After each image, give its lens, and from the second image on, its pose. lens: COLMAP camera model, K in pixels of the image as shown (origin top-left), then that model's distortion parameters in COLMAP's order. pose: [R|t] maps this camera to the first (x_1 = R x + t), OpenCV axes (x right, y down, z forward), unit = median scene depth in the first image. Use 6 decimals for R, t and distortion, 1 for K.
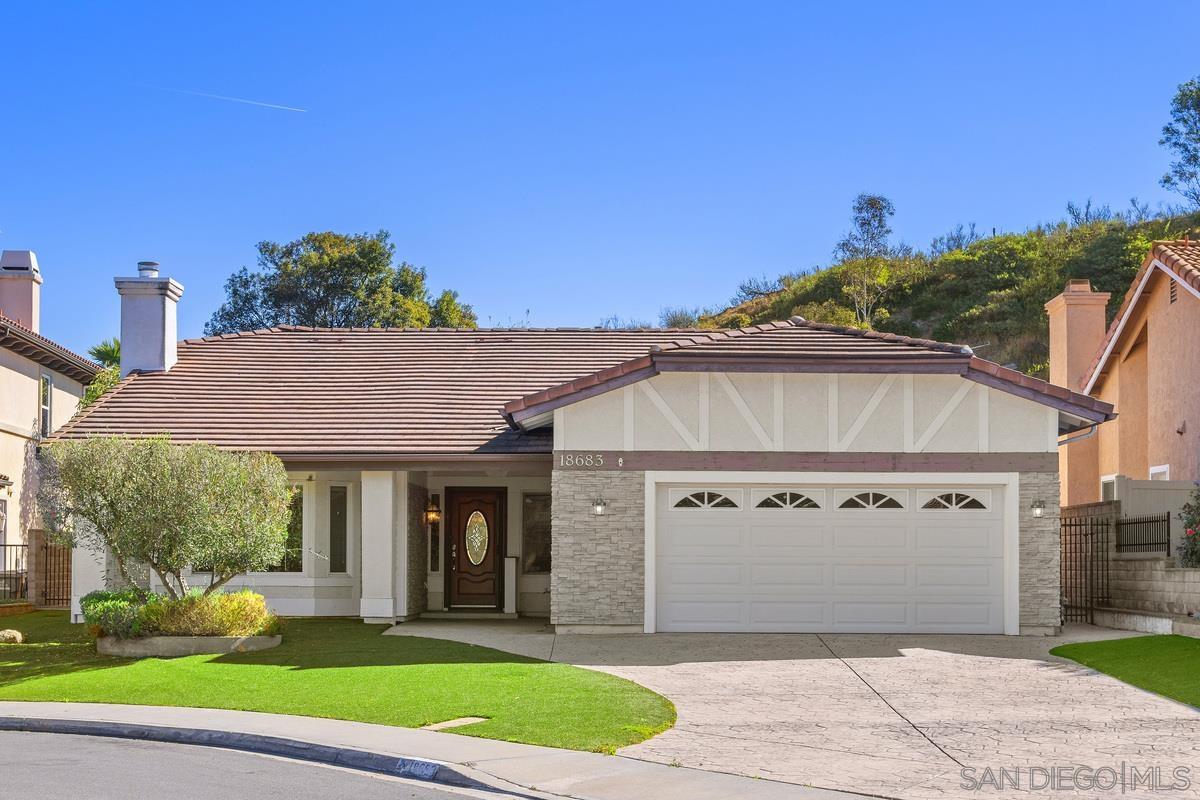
lens RADIAL K [[1879.2, 0, 583.2], [0, 1879.2, 403.3], [0, 0, 1]] dist [-0.002688, -0.027310]
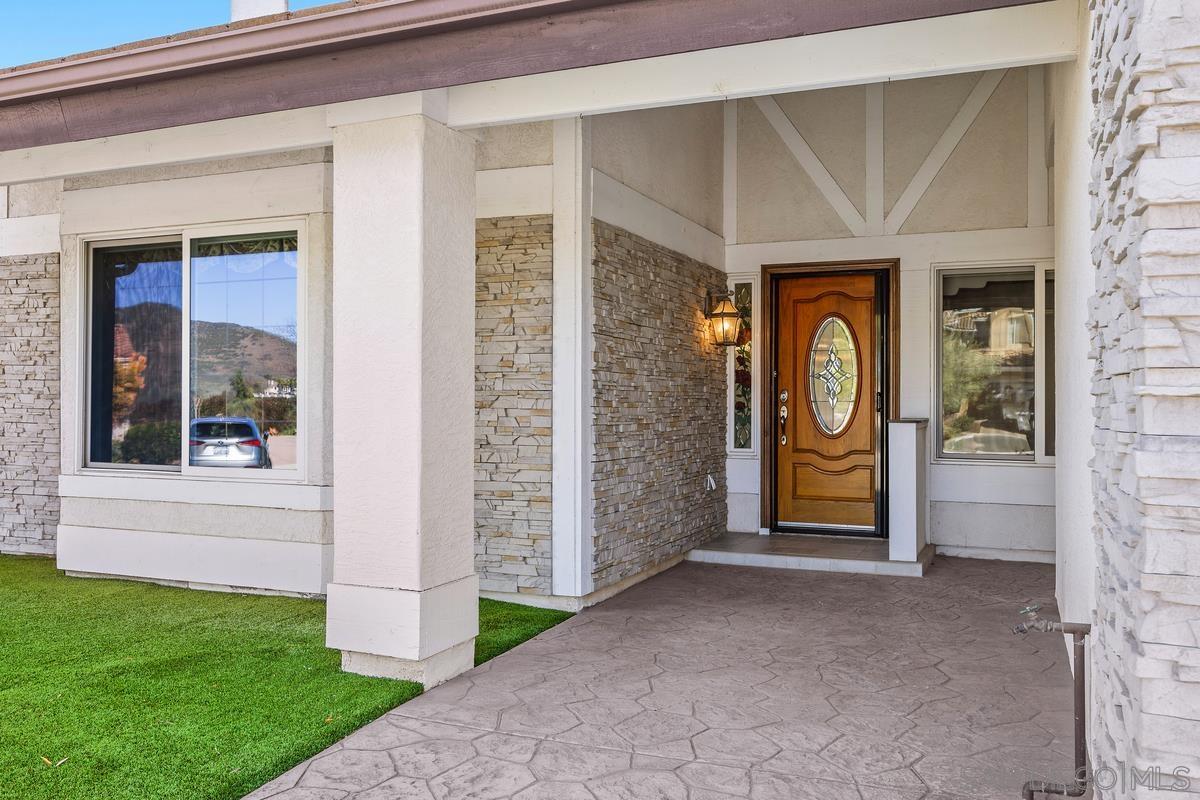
lens RADIAL K [[1037.9, 0, 600.0], [0, 1037.9, 400.0], [0, 0, 1]] dist [-0.003693, -0.000934]
pose [[0.936753, -0.003738, -0.349971, -0.021810], [0.032745, 0.996493, 0.077005, 0.056537], [0.348456, -0.083594, 0.933590, 0.748682]]
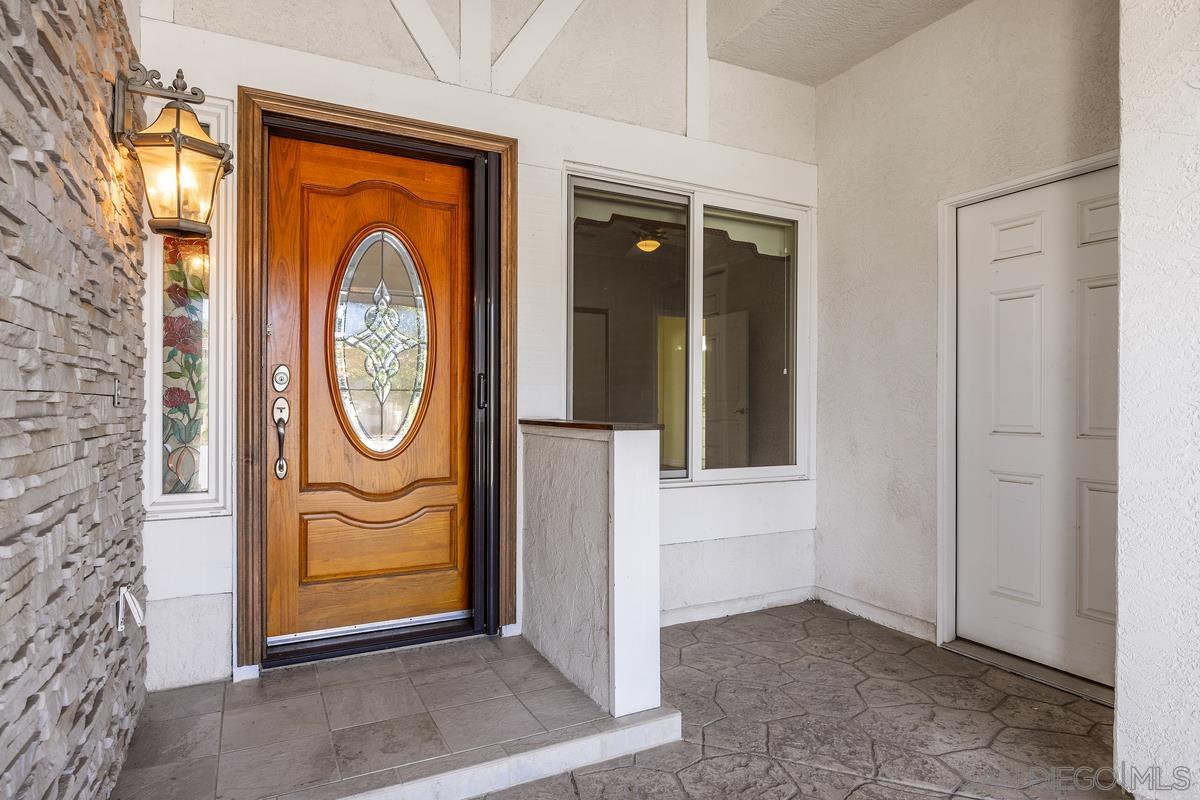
lens RADIAL K [[683.4, 0, 601.9], [0, 683.4, 402.5], [0, 0, 1]] dist [0.001527, 0.000146]
pose [[0.873085, -0.003988, 0.487552, -0.075281], [-0.037998, 0.996369, 0.076195, 0.072005], [-0.486085, -0.085051, 0.869763, 0.913126]]
